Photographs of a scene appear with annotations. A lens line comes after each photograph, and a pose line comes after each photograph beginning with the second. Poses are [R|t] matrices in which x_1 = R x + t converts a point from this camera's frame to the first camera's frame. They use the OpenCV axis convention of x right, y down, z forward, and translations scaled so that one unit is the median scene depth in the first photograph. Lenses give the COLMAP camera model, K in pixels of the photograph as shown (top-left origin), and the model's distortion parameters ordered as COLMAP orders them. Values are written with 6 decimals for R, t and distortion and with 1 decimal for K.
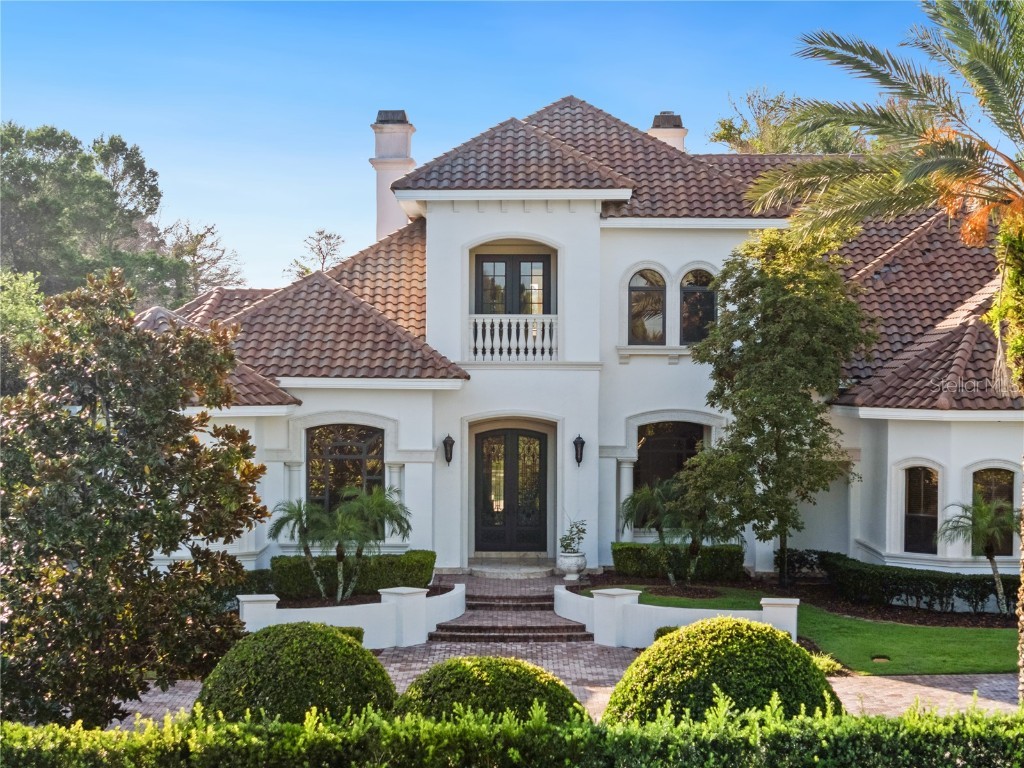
lens RADIAL K [[2075.9, 0, 512.0], [0, 2075.9, 384.0], [0, 0, 1]] dist [-0.016267, 0.080011]
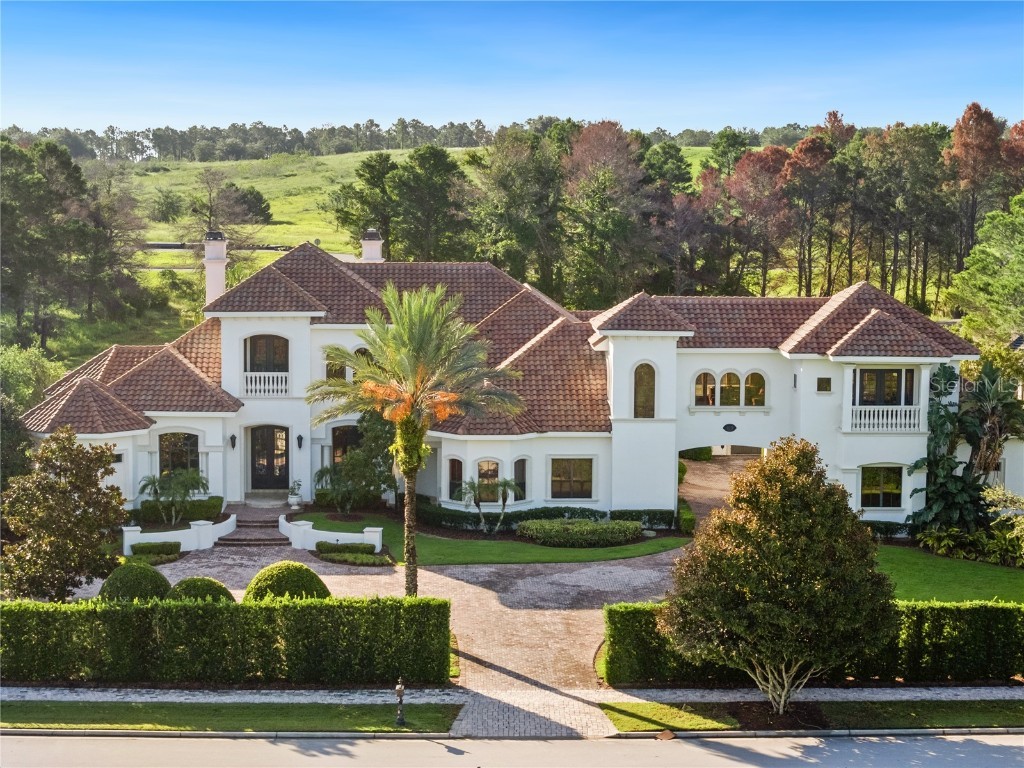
lens RADIAL K [[2082.6, 0, 510.9], [0, 2082.6, 307.8], [0, 0, 1]] dist [-0.035592, 0.064090]
pose [[0.999395, -0.000530, 0.034781, 0.171310], [-0.001541, 0.998228, 0.059486, -0.222526], [-0.034751, -0.059503, 0.997623, -1.009716]]
